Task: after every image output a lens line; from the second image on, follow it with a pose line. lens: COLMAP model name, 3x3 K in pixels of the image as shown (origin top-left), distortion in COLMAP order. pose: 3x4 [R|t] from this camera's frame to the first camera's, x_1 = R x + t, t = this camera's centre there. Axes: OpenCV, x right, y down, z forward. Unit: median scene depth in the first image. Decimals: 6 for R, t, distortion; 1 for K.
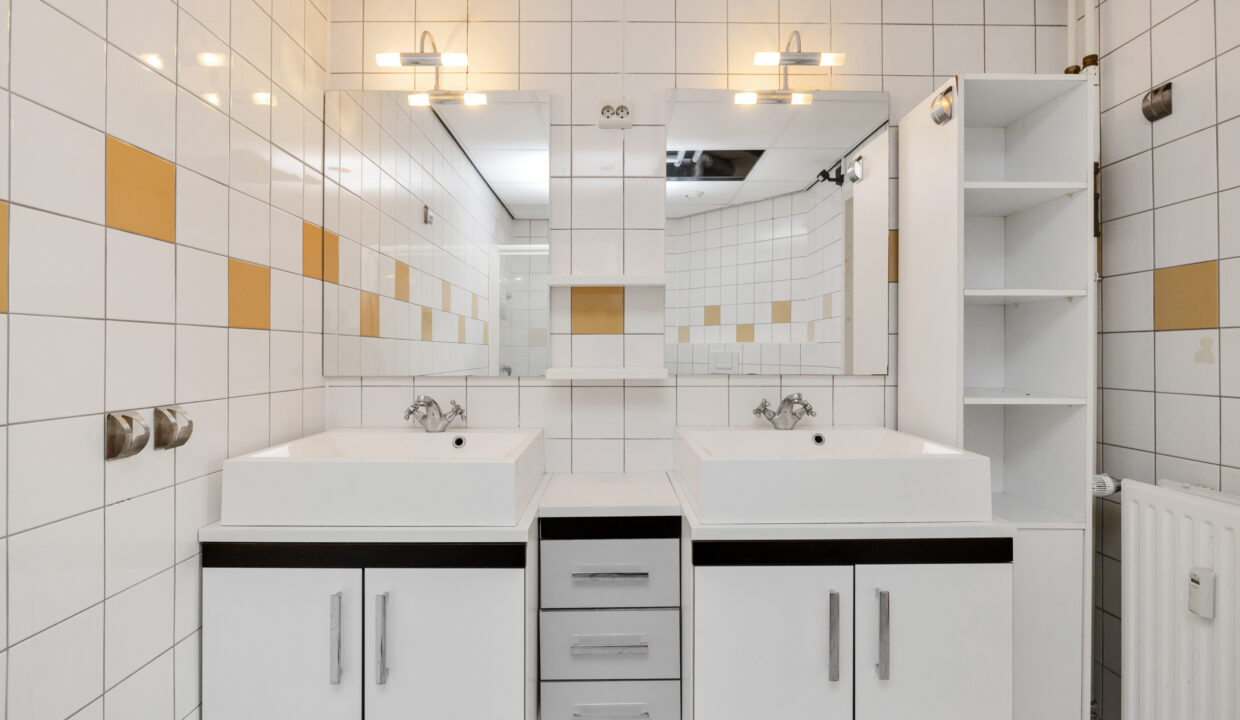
lens RADIAL K [[598.1, 0, 620.0], [0, 598.1, 360.0], [0, 0, 1]] dist [-0.001998, 0.000326]
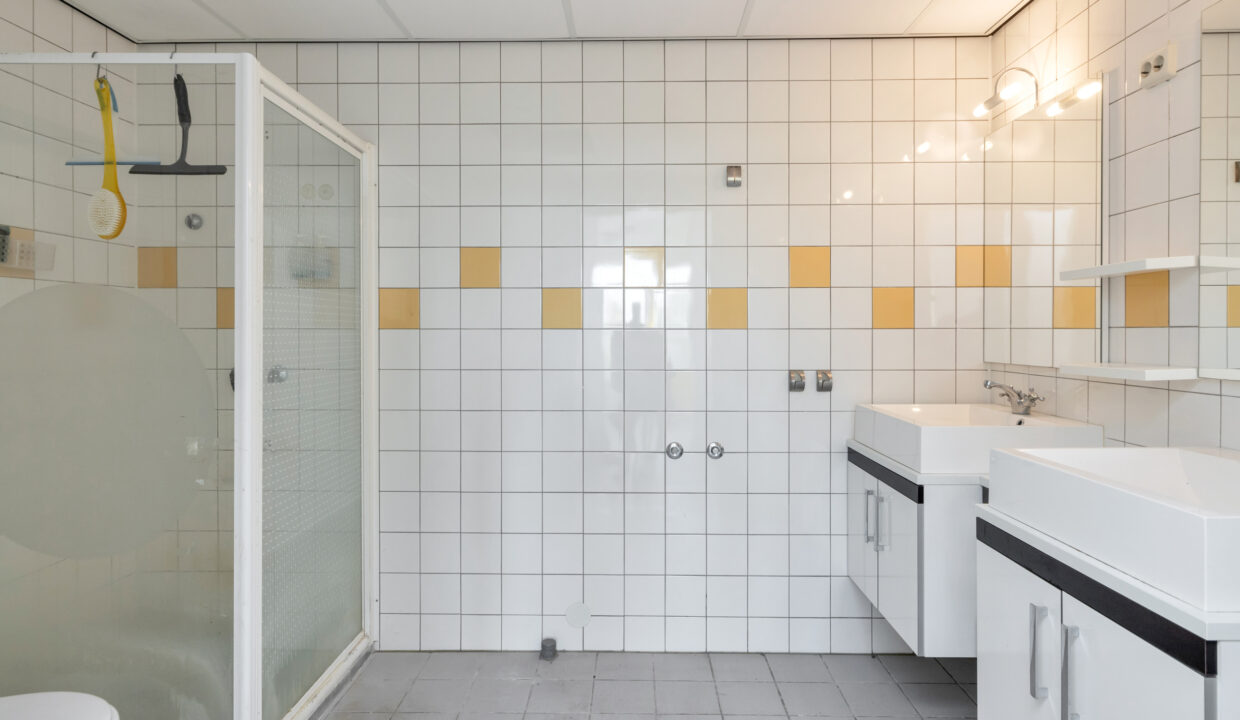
lens RADIAL K [[737.6, 0, 620.0], [0, 737.6, 360.0], [0, 0, 1]] dist [0.023321, -0.000367]
pose [[-0.040085, 0.034200, -0.998611, 1.507983], [-0.019951, 0.999187, 0.035020, -0.024652], [0.998997, 0.021328, -0.039370, 0.382282]]
